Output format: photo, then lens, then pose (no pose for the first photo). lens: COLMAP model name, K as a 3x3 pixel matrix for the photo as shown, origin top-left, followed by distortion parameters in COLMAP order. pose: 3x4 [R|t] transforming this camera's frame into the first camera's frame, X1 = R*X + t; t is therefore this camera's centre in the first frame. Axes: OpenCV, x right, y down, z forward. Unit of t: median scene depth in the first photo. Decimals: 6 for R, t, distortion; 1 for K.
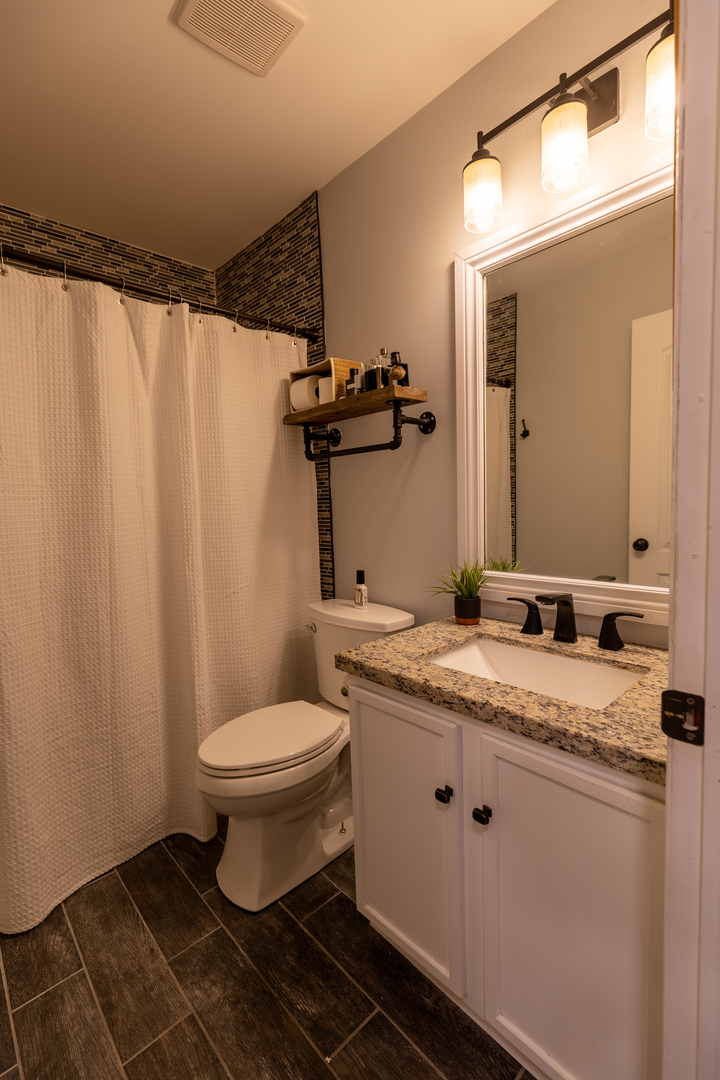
lens RADIAL K [[488.0, 0, 360.0], [0, 488.0, 540.0], [0, 0, 1]] dist [0.008992, -0.001284]
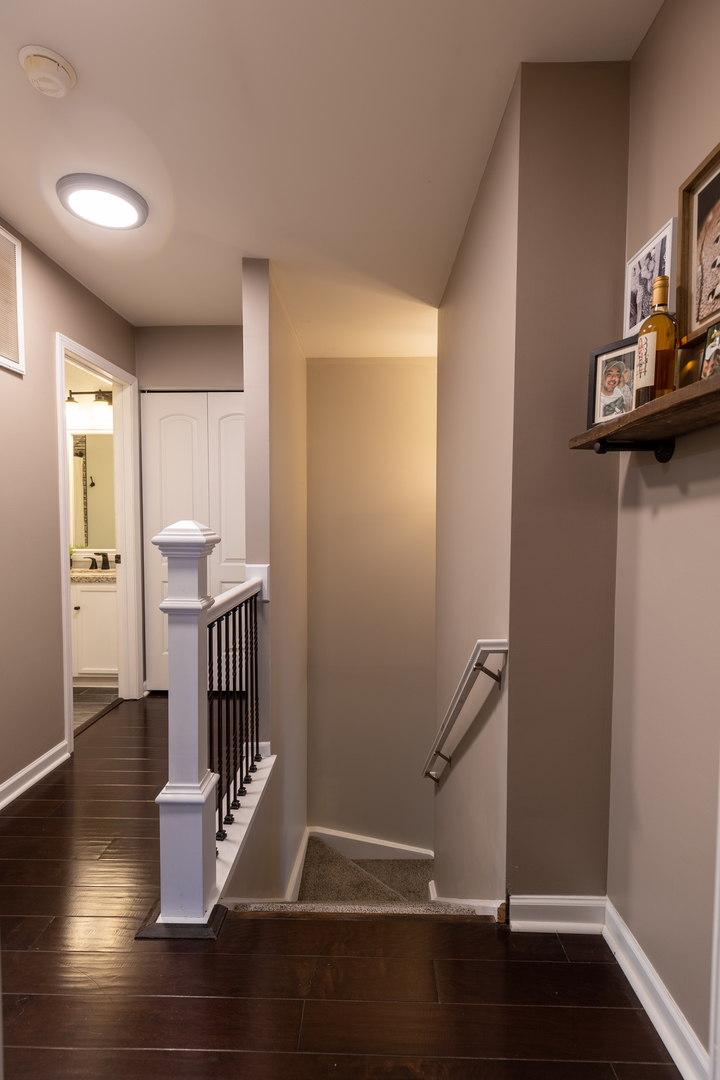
lens RADIAL K [[488.0, 0, 360.0], [0, 488.0, 540.0], [0, 0, 1]] dist [0.008992, -0.001284]
pose [[0.687046, 0.002852, 0.726609, -0.338696], [0.032537, 0.998869, -0.034685, 0.091452], [-0.725885, 0.047472, 0.686175, -1.086528]]
